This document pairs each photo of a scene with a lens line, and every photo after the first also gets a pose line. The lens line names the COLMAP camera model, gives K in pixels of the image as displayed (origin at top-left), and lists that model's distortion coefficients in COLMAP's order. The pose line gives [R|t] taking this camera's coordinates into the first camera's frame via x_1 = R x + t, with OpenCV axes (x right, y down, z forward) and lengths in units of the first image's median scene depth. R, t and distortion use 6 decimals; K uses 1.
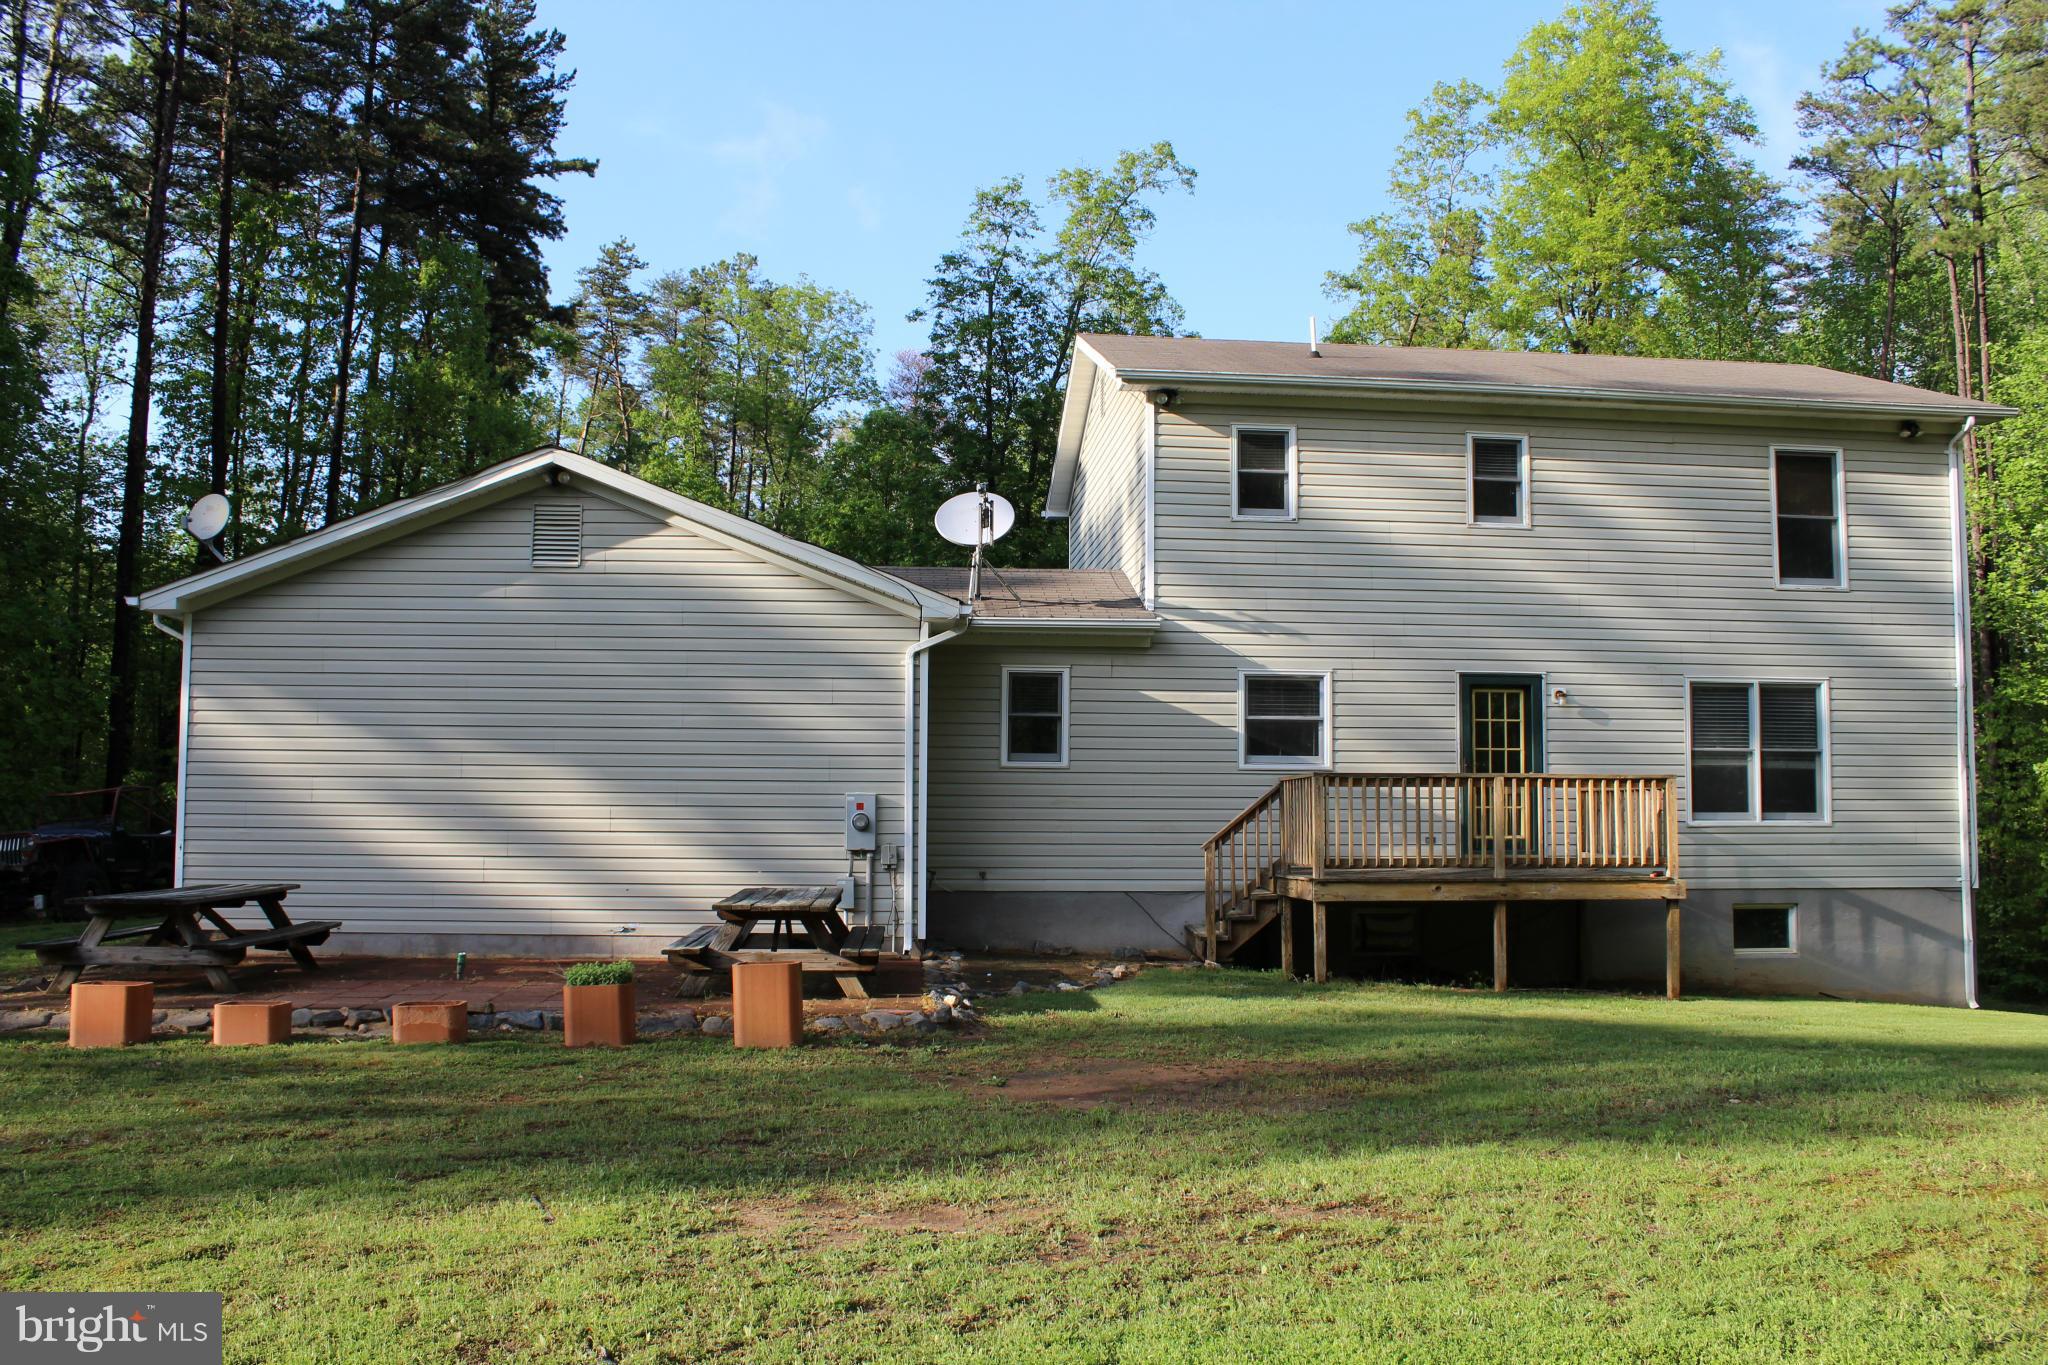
lens RADIAL K [[1688.5, 0, 1043.0], [0, 1688.5, 687.1], [0, 0, 1]] dist [-0.121086, 0.073868]
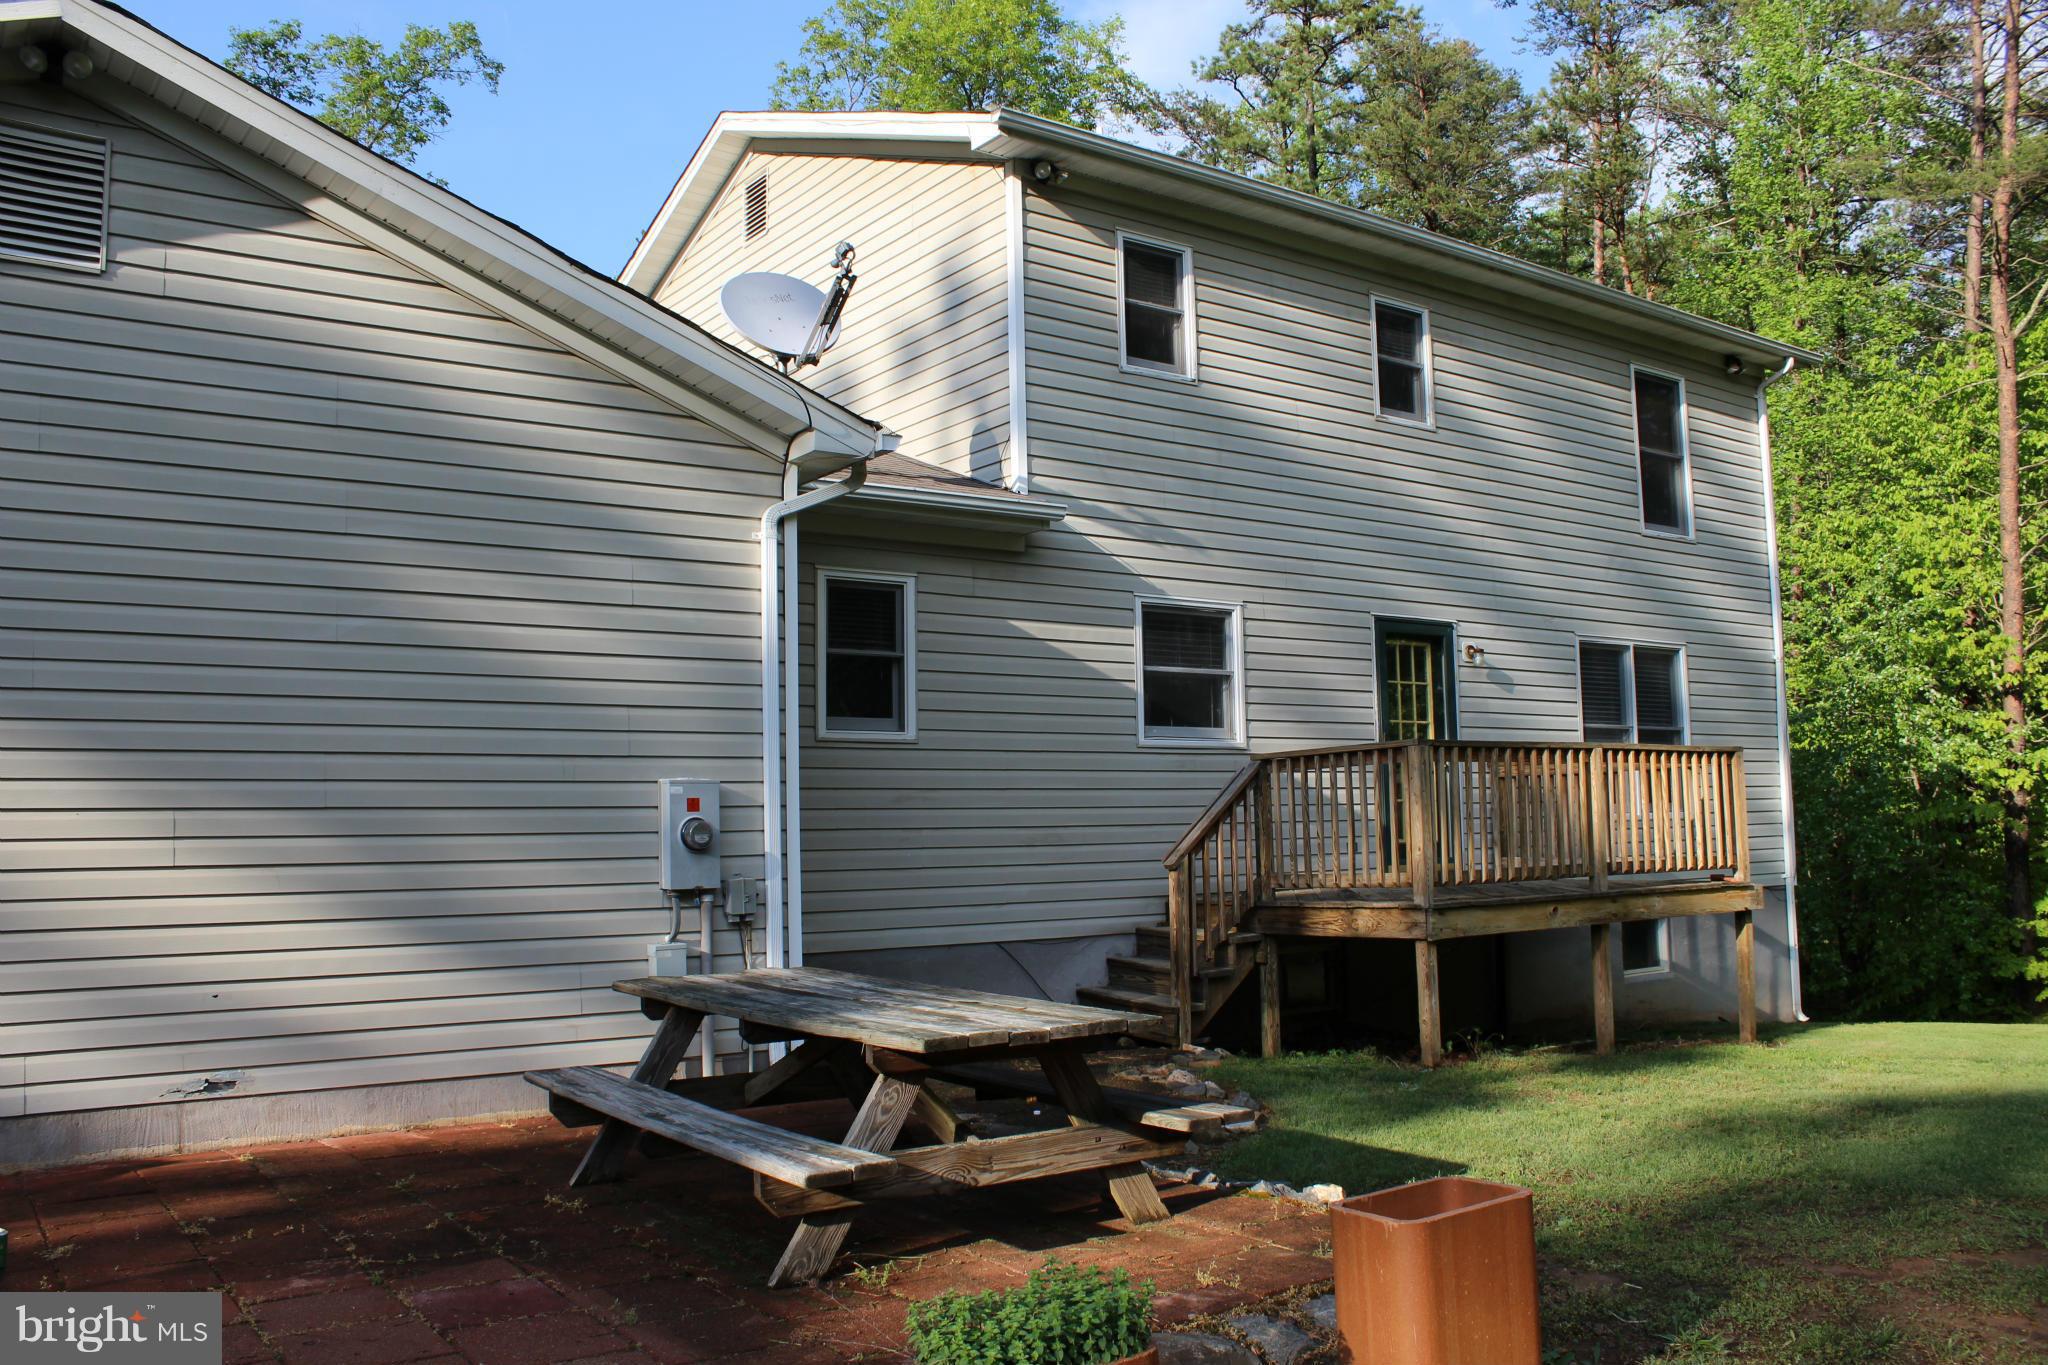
lens RADIAL K [[1688.5, 0, 1026.9], [0, 1688.5, 683.9], [0, 0, 1]] dist [-0.121086, 0.073868]
pose [[0.863687, 0.021820, 0.503556, -0.249404], [-0.013053, 0.999696, -0.020930, 0.038364], [-0.503860, 0.011504, 0.863709, 0.446665]]
